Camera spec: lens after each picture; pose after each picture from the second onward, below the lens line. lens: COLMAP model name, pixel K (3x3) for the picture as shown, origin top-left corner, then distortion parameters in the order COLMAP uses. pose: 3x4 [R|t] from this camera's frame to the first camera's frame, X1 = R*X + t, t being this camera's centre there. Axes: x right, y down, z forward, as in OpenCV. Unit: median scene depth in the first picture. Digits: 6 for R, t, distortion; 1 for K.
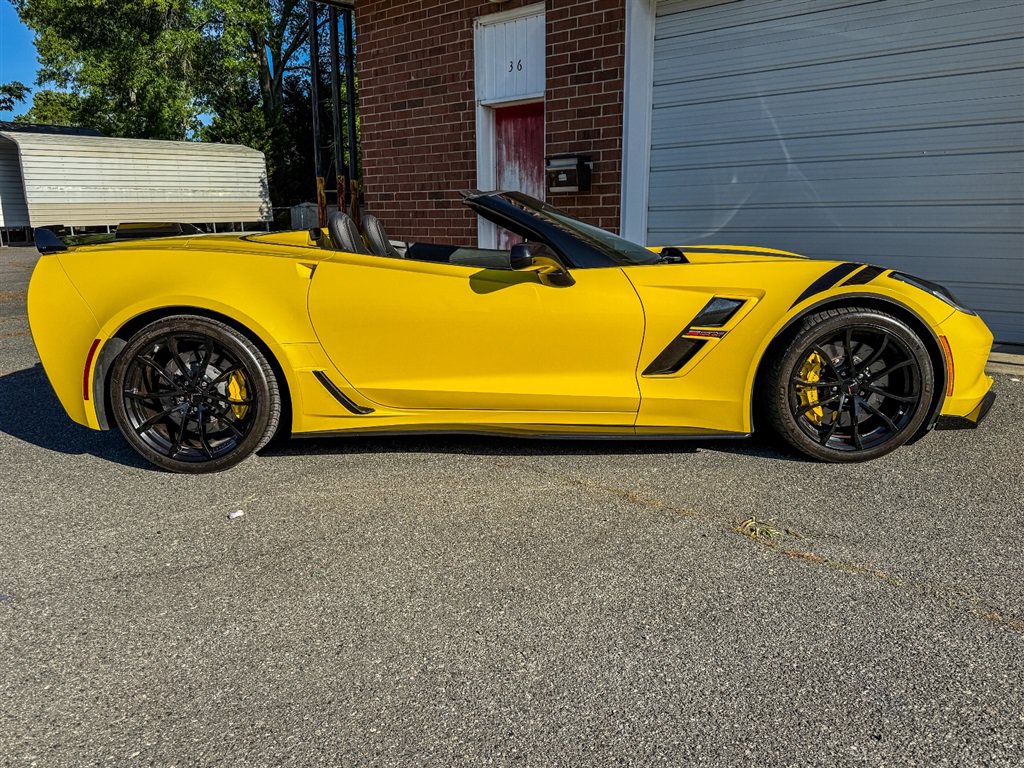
lens RADIAL K [[798.6, 0, 511.2], [0, 798.6, 391.2], [0, 0, 1]] dist [0.052756, -0.077184]
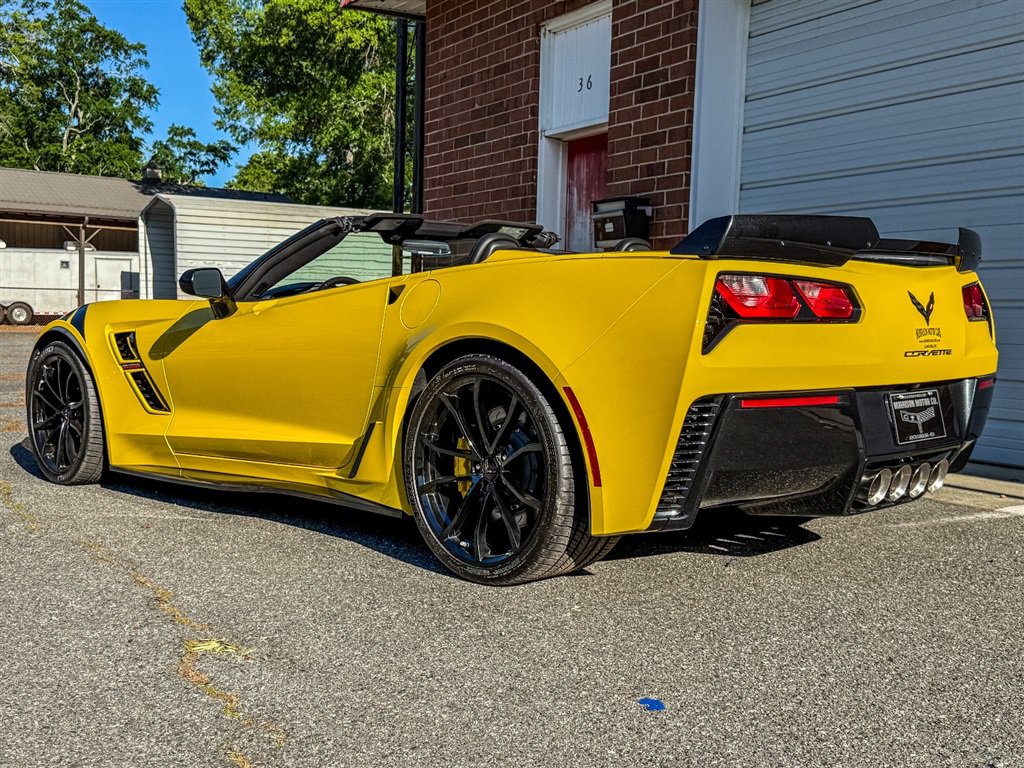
lens RADIAL K [[1162.9, 0, 502.7], [0, 1162.9, 375.3], [0, 0, 1]] dist [0.089972, 0.000000]
pose [[0.953027, 0.046001, -0.299373, 0.257547], [-0.094852, 0.984011, -0.150752, 0.022147], [0.287651, 0.172066, 0.942152, 0.025239]]
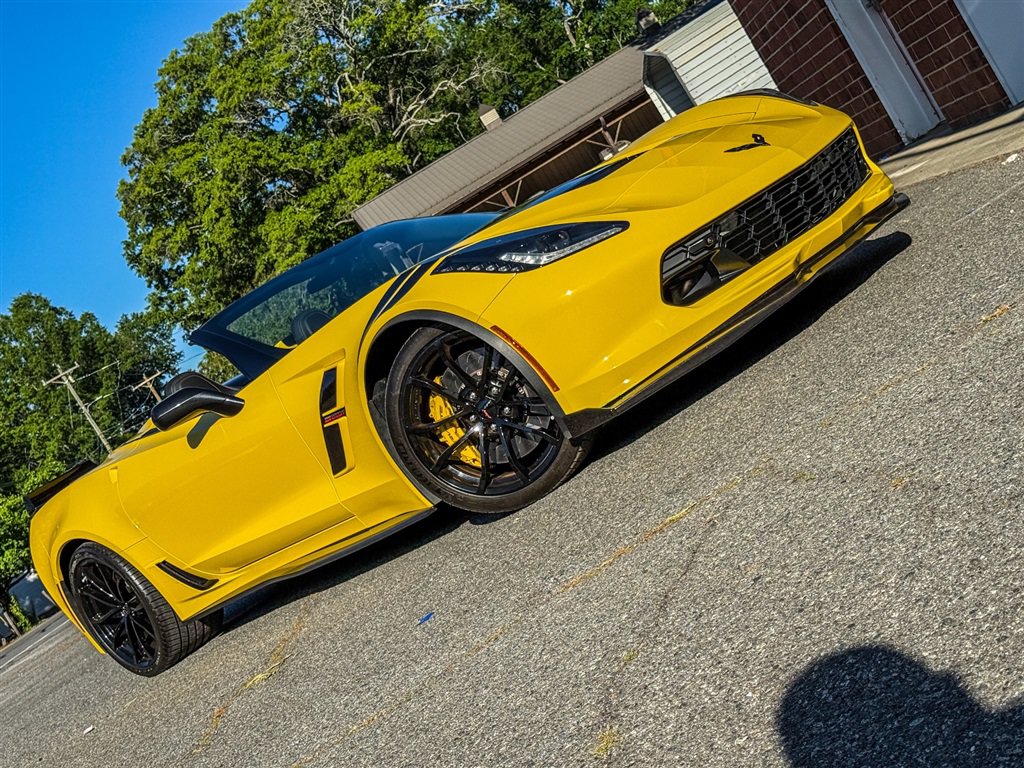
lens RADIAL K [[1444.3, 0, 522.2], [0, 1444.3, 398.9], [0, 0, 1]] dist [0.115090, 0.000000]
pose [[0.599620, -0.305135, -0.739830, 0.554389], [0.376960, 0.923169, -0.075231, 0.036329], [0.705944, -0.233776, 0.668574, 0.055322]]
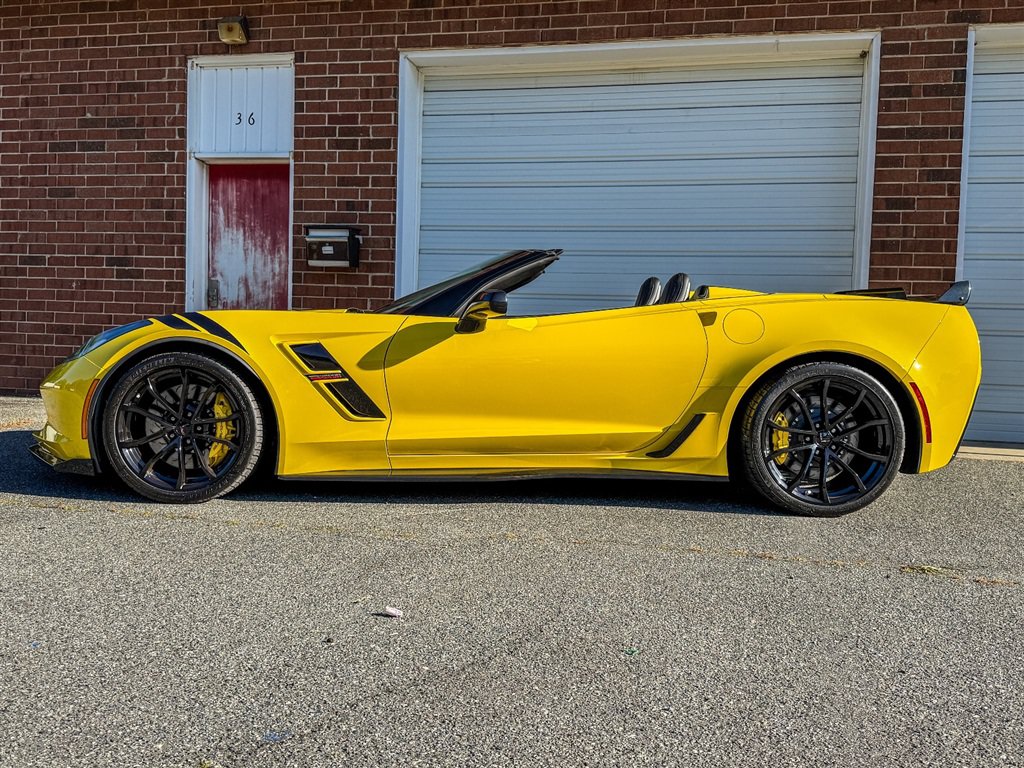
lens RADIAL K [[937.9, 0, 518.6], [0, 937.9, 390.5], [0, 0, 1]] dist [0.024319, 0.000000]
pose [[0.868131, 0.011609, 0.496199, -0.226849], [0.063294, 0.988975, -0.133873, 0.024925], [-0.492282, 0.147626, 0.857826, 0.057433]]
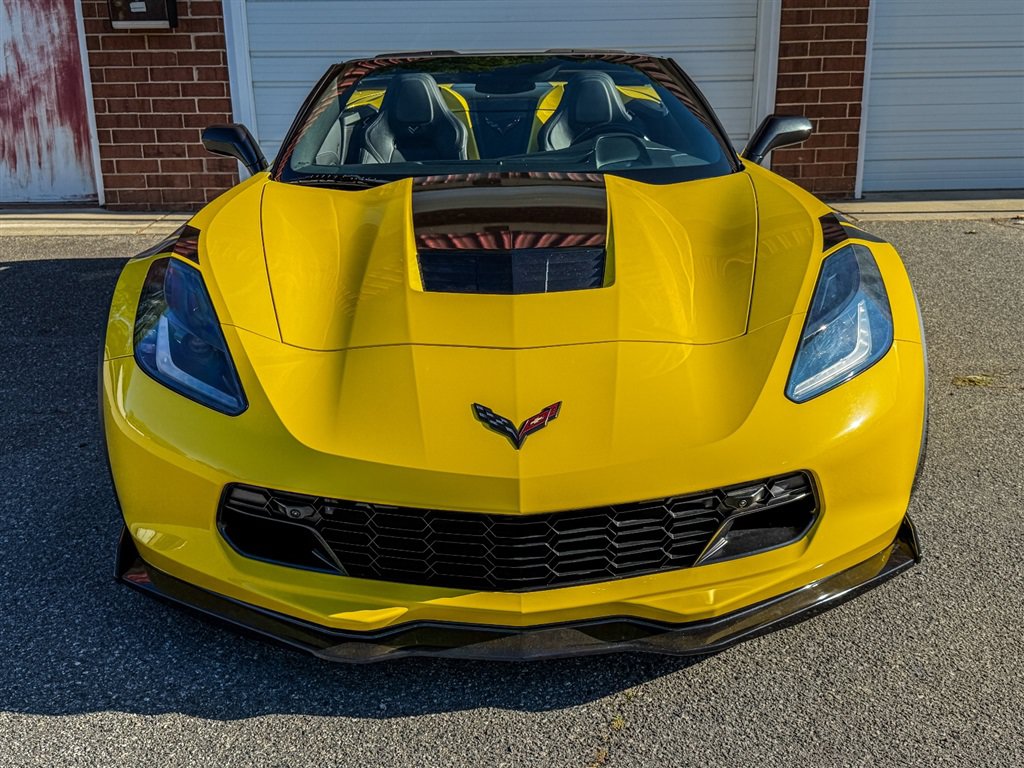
lens RADIAL K [[1120.6, 0, 499.7], [0, 1120.6, 386.5], [0, 0, 1]] dist [0.012642, 0.000000]
pose [[0.720572, -0.207958, 0.661460, -0.362714], [0.151457, 0.978135, 0.142526, -0.040218], [-0.676636, -0.002518, 0.736313, 0.092041]]
